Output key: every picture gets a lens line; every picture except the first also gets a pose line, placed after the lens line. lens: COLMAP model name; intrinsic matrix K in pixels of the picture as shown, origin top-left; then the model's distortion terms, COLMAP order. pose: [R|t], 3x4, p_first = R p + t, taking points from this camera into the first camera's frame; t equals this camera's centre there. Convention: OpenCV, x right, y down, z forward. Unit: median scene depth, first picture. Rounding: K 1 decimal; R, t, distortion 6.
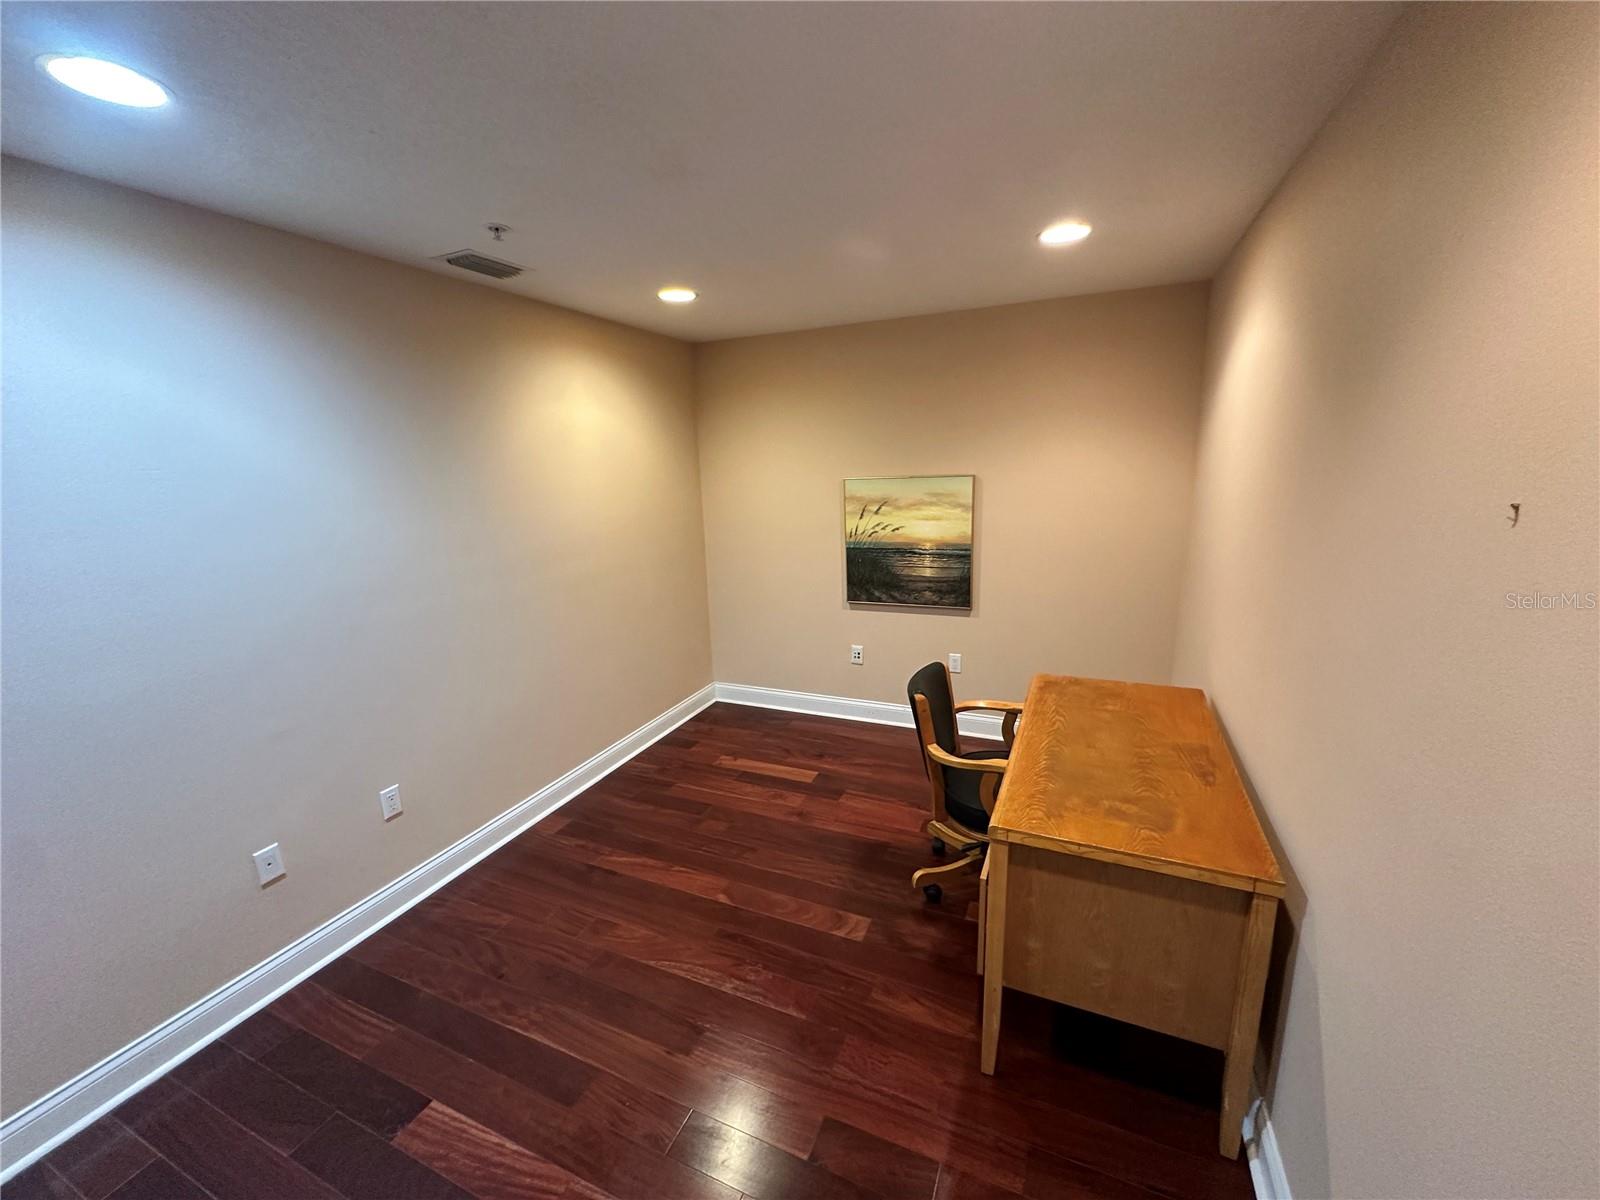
lens RADIAL K [[638.3, 0, 799.1], [0, 638.3, 600.2], [0, 0, 1]] dist [-0.002151, 0.000623]
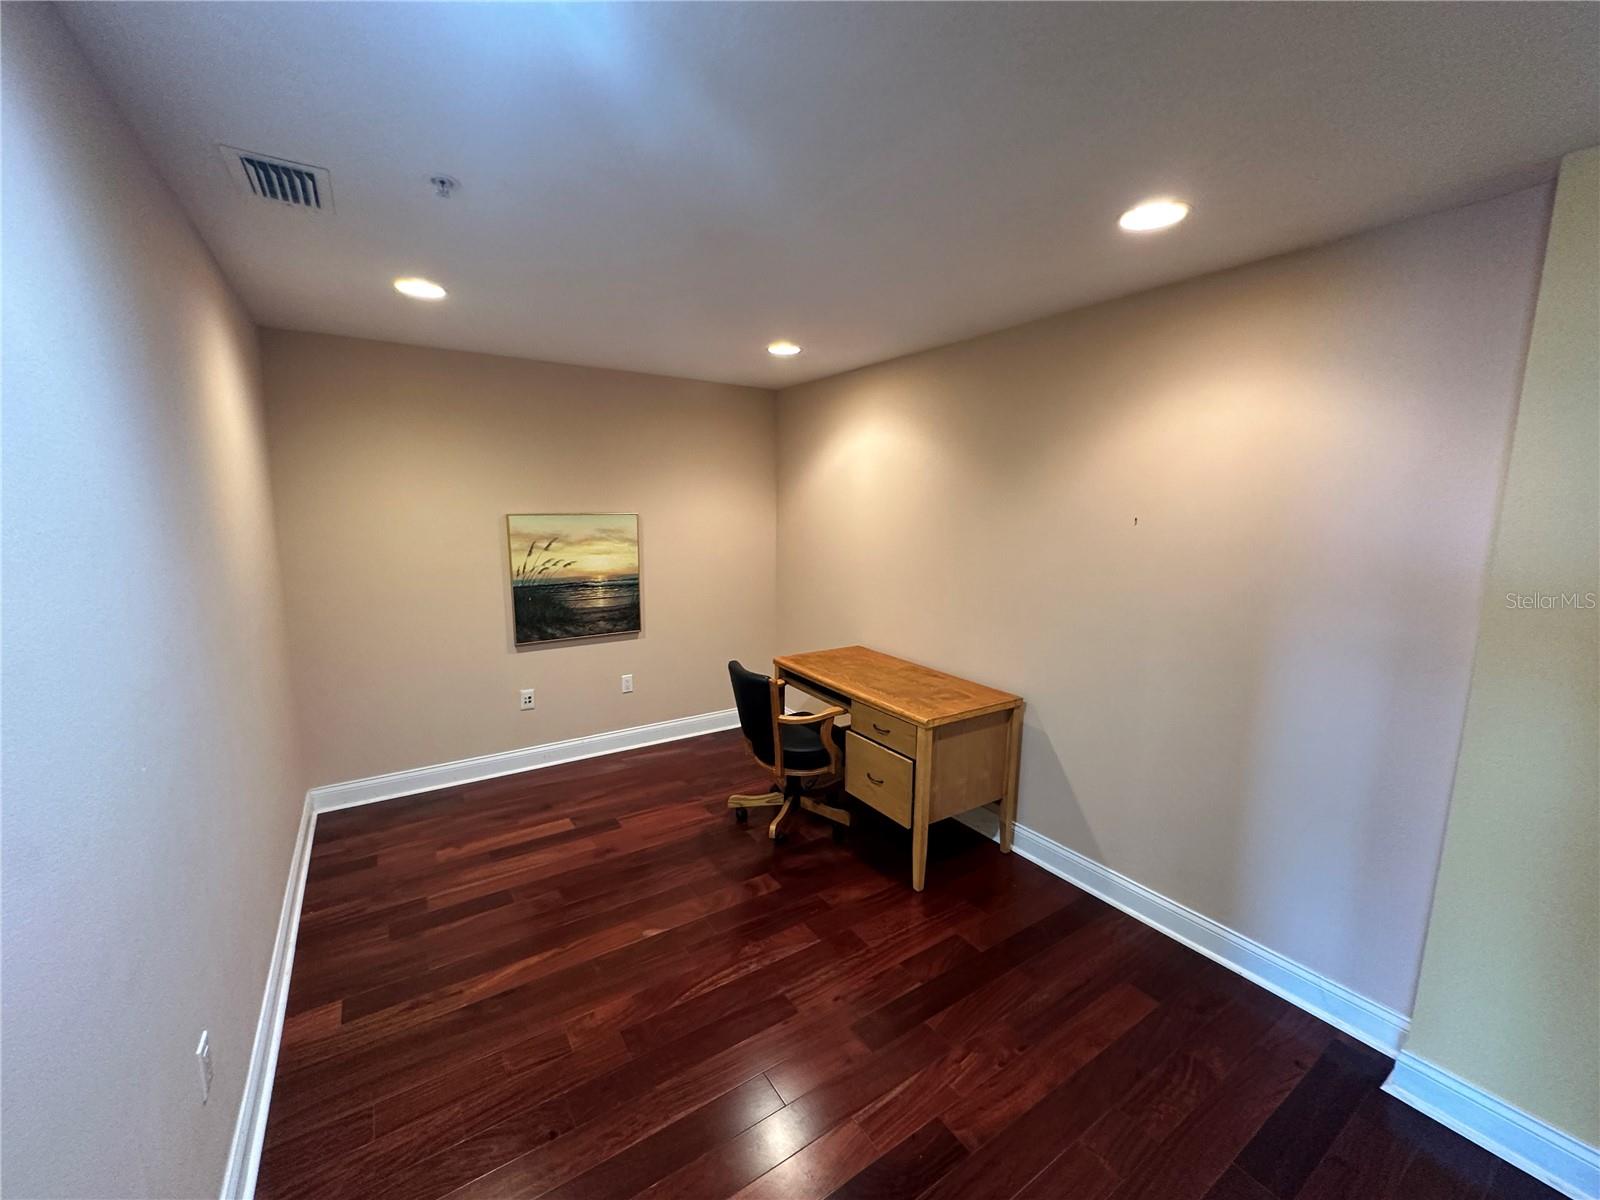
lens RADIAL K [[638.3, 0, 799.1], [0, 638.3, 600.2], [0, 0, 1]] dist [-0.002151, 0.000623]
pose [[0.535719, -0.087381, 0.839863, -0.517084], [0.152506, 0.988287, 0.005545, -0.003974], [-0.830510, 0.125114, 0.542770, 0.147017]]
